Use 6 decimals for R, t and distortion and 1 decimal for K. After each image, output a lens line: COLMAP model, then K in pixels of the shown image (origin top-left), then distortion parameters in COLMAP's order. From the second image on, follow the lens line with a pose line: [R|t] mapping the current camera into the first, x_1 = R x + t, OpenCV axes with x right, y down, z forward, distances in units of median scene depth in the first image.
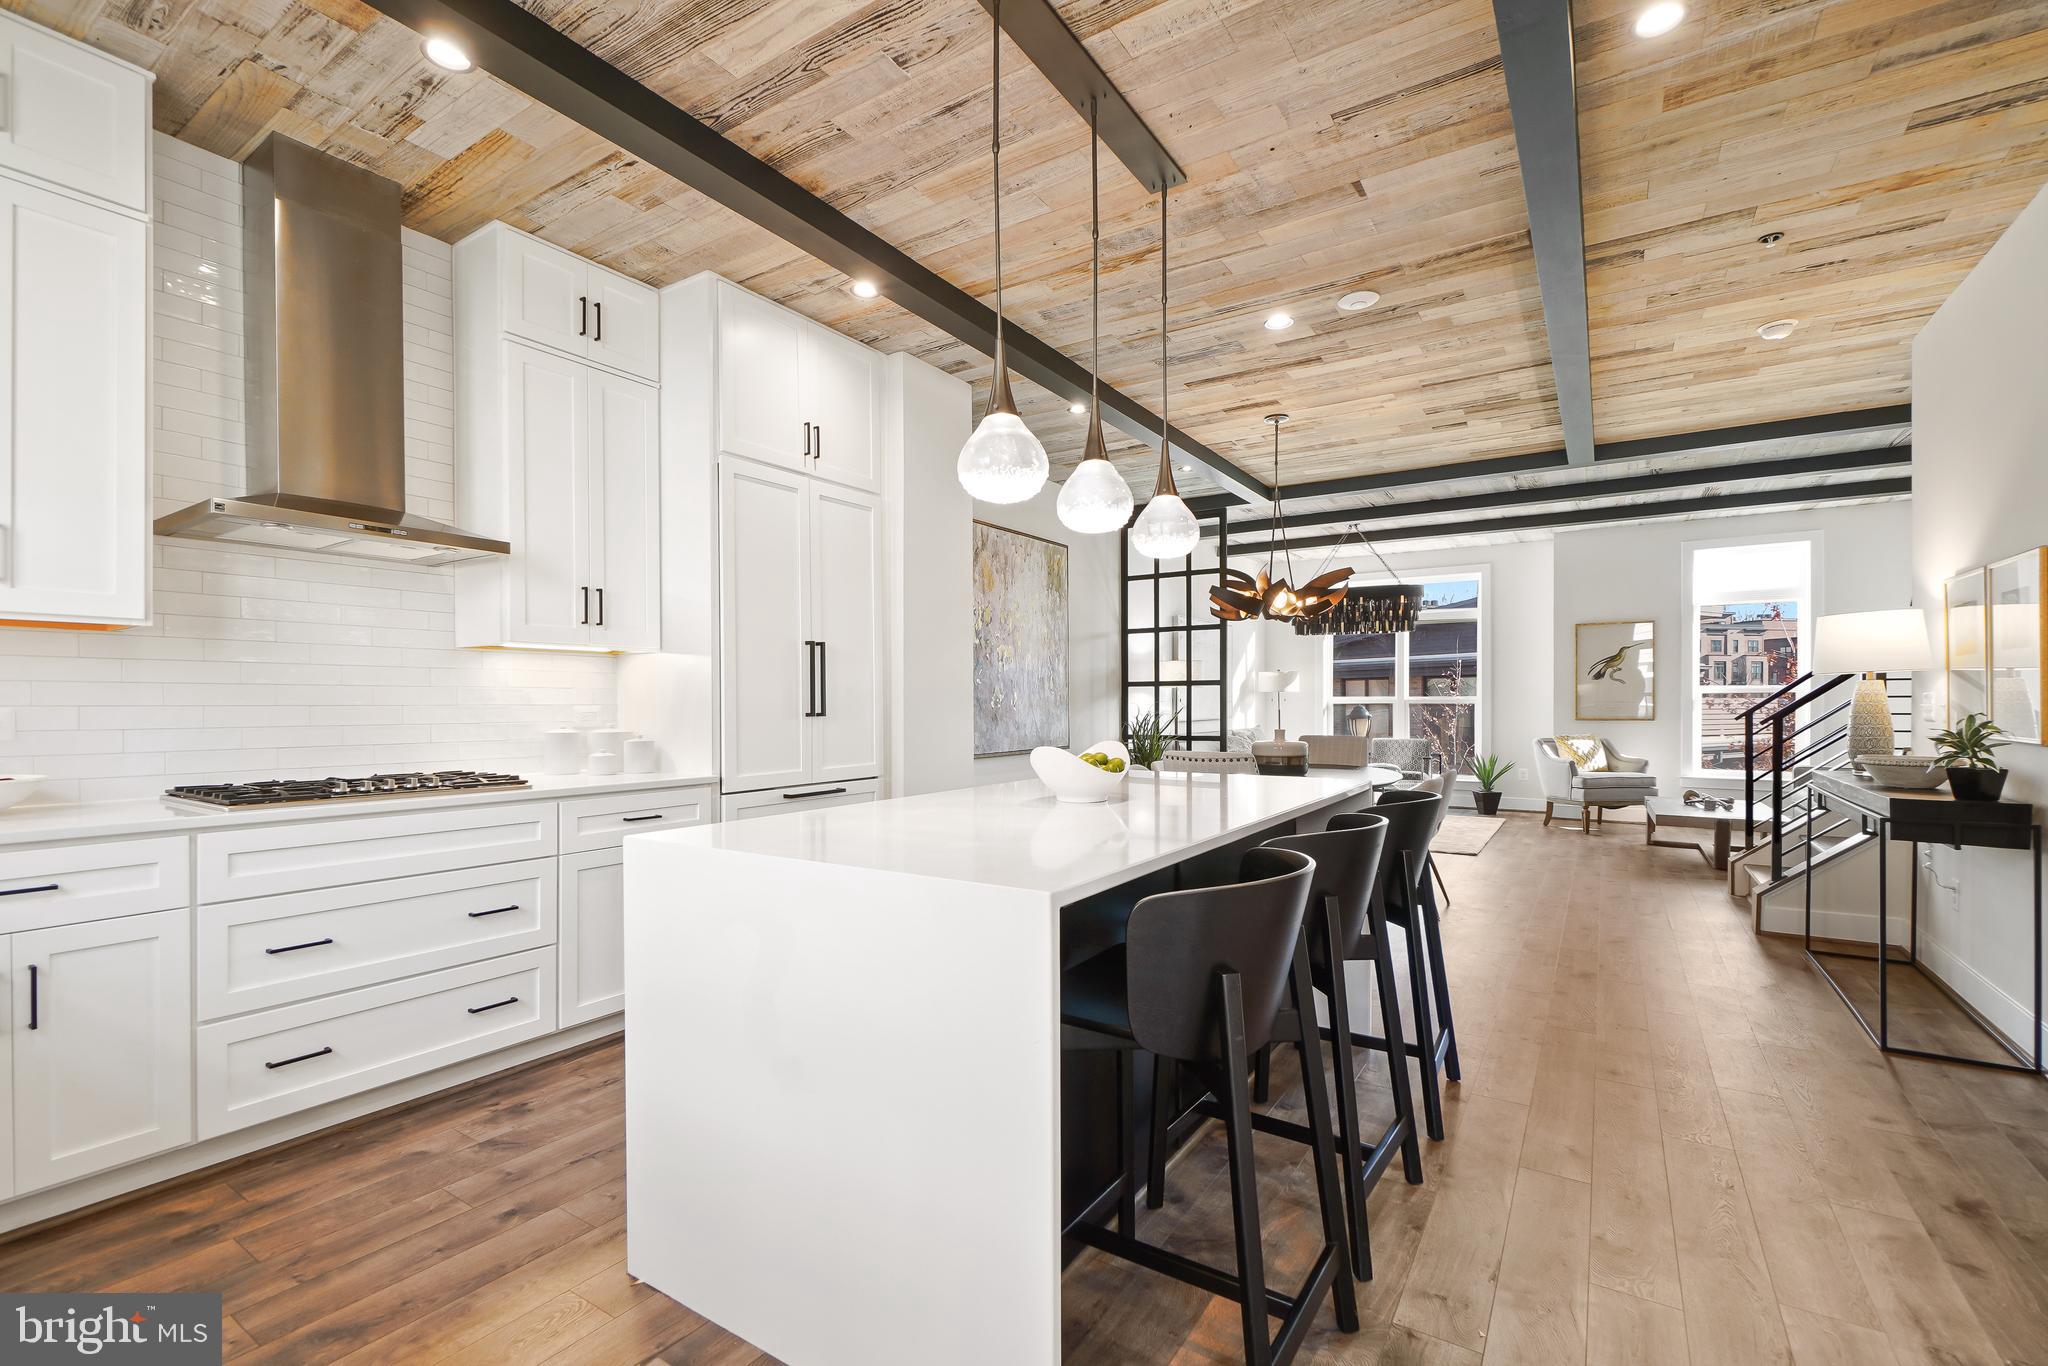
lens RADIAL K [[896.7, 0, 1012.1], [0, 896.7, 708.4], [0, 0, 1]] dist [-0.000426, -0.000238]
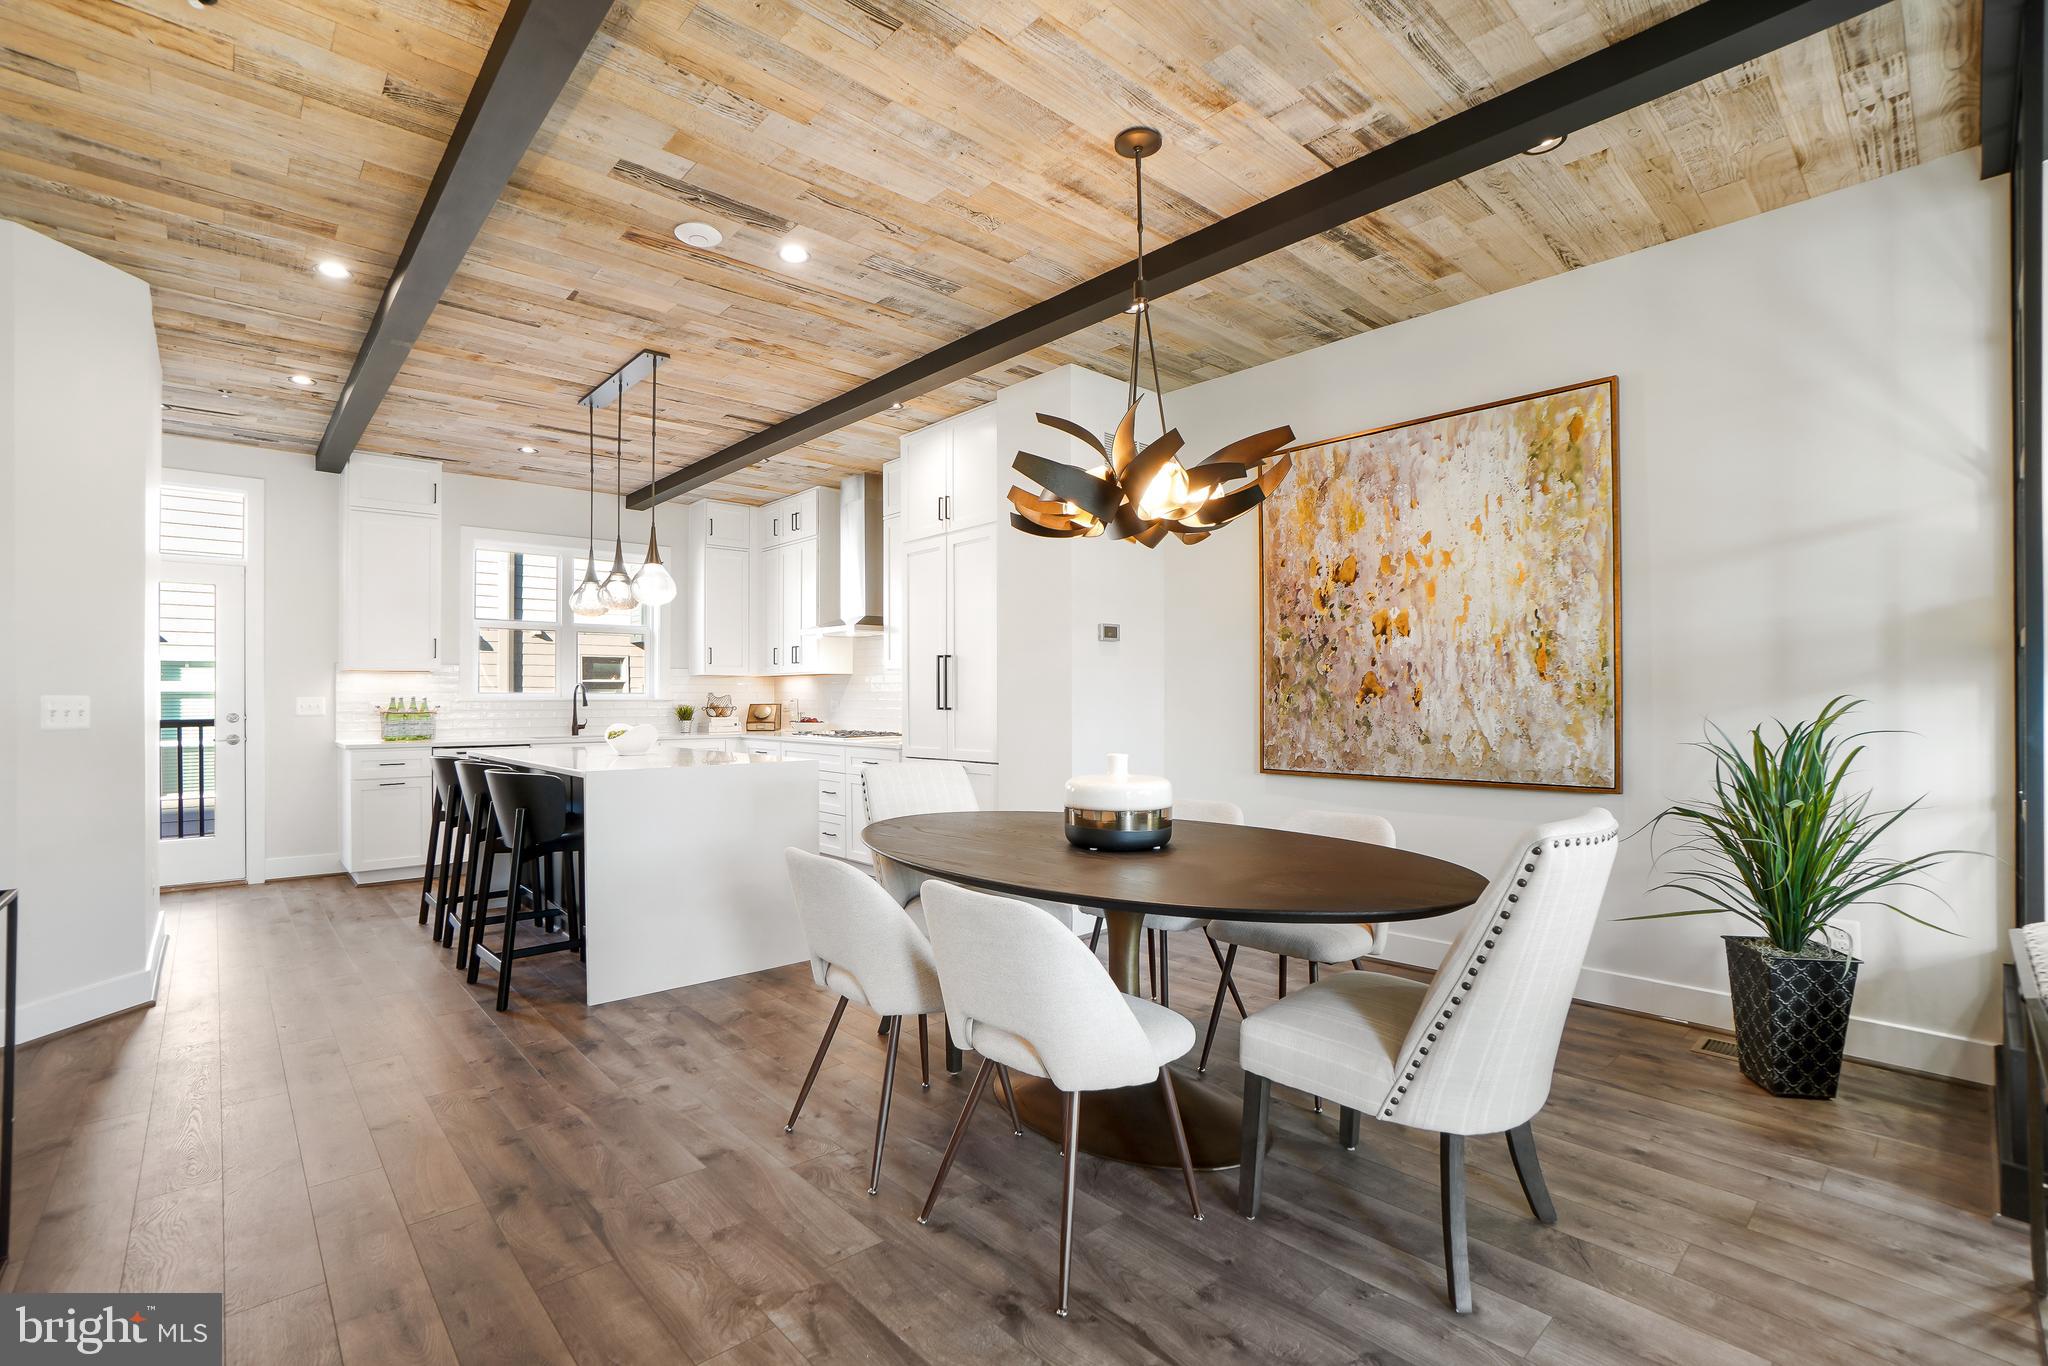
lens RADIAL K [[929.3, 0, 1021.0], [0, 929.3, 705.2], [0, 0, 1]] dist [-0.059296, 0.019302]
pose [[-0.246338, 0.010752, -0.969124, 0.683606], [-0.001267, 0.999934, 0.011416, -0.008744], [0.969183, 0.004040, -0.246309, 0.893927]]
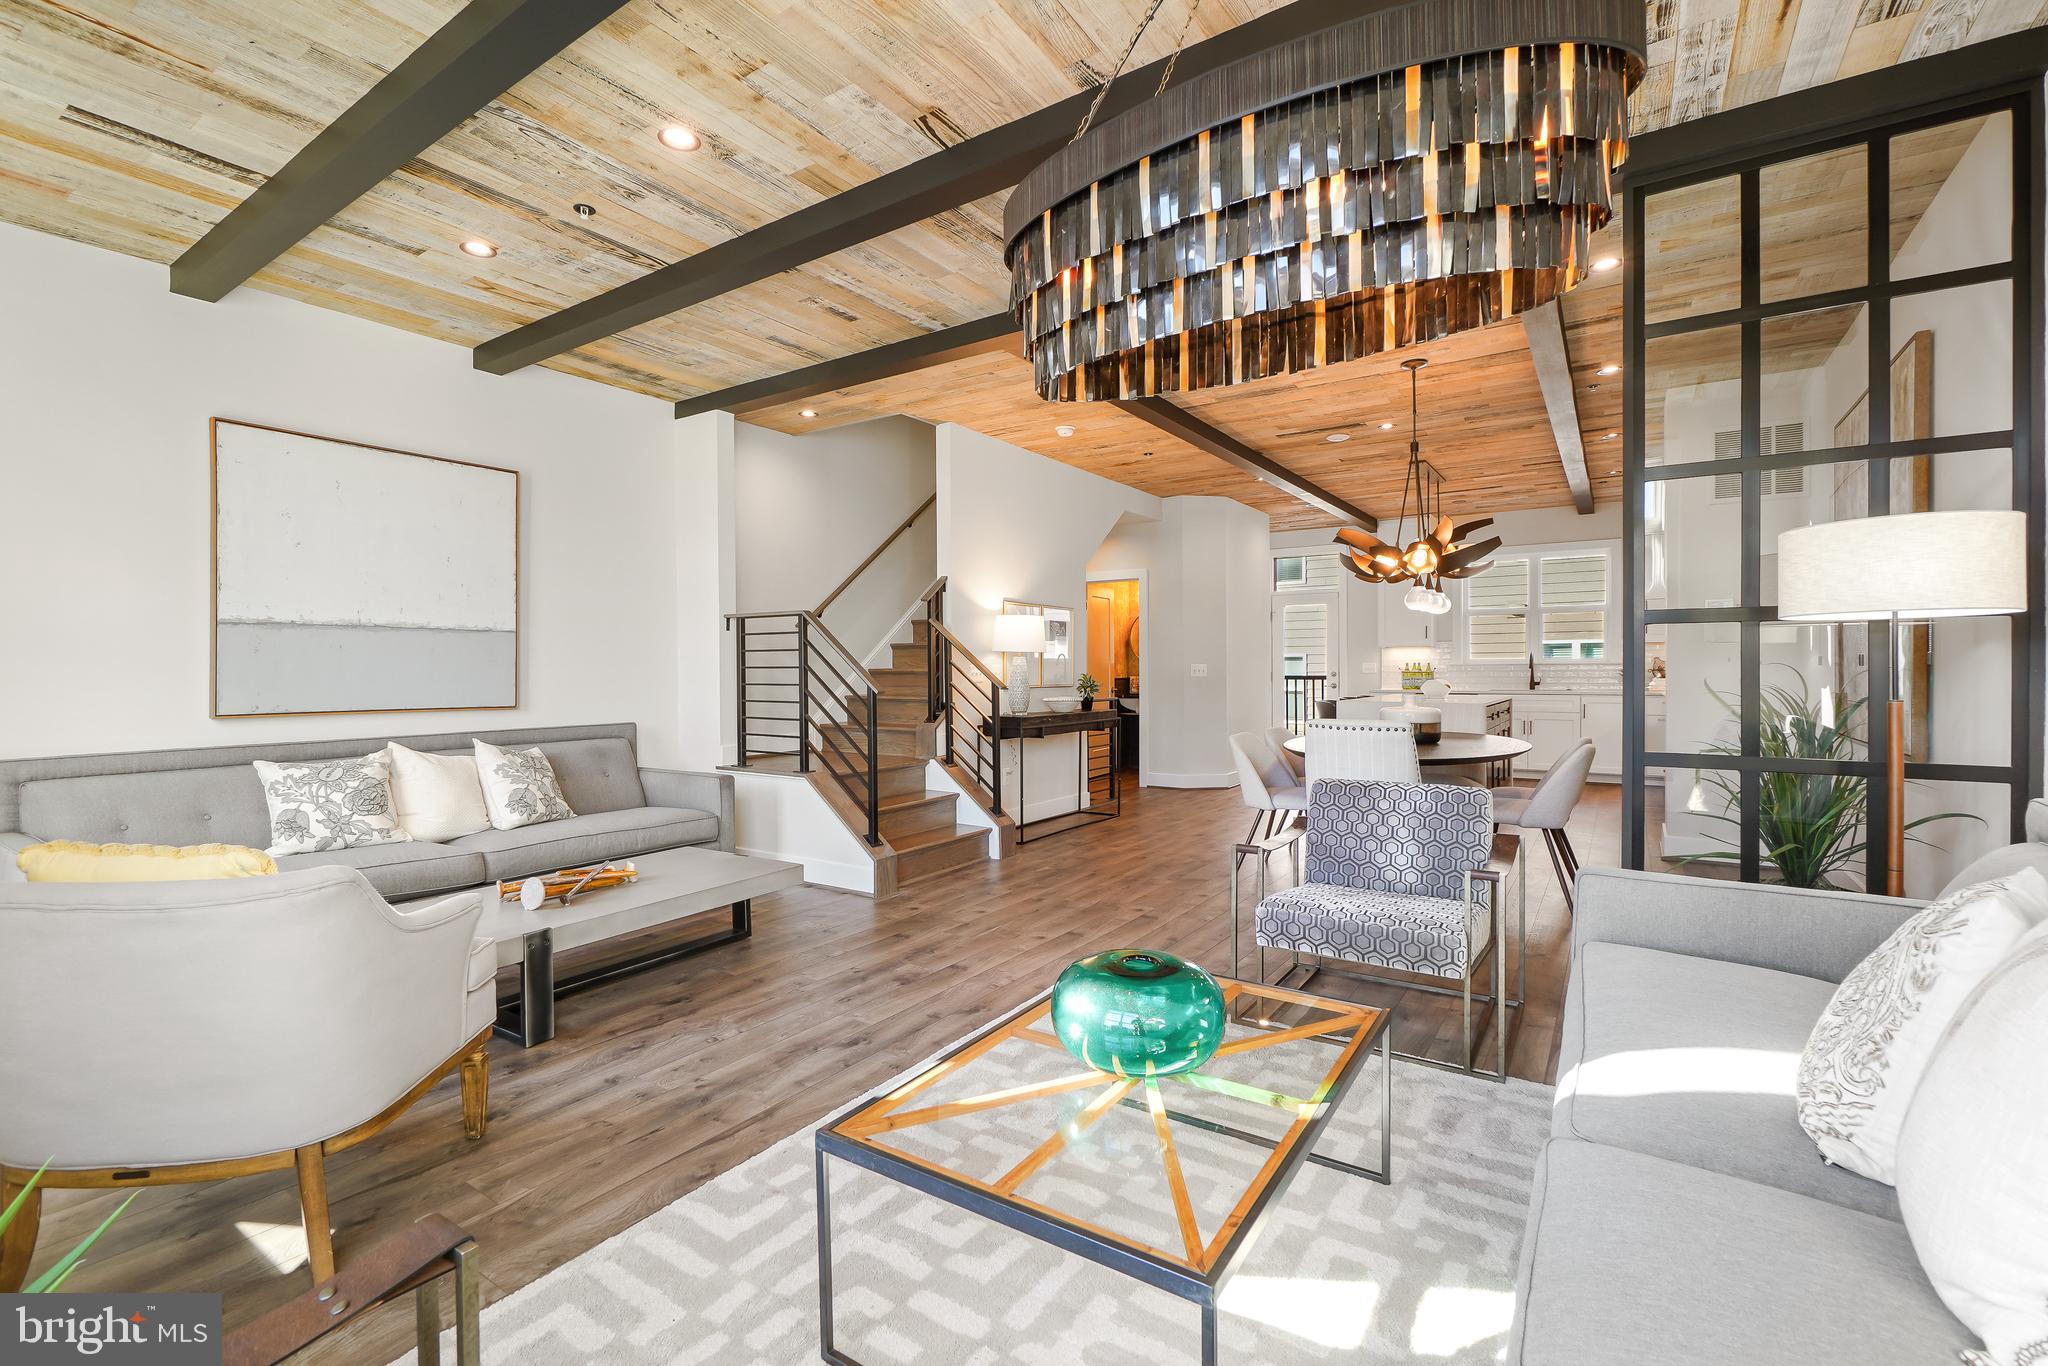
lens RADIAL K [[899.9, 0, 1021.1], [0, 899.9, 684.0], [0, 0, 1]] dist [0.000933, -0.003412]
pose [[-0.999800, 0.013639, 0.014610, 0.585008], [0.013929, 0.999703, 0.019986, -0.009042], [-0.014333, 0.020186, -0.999694, 1.642063]]
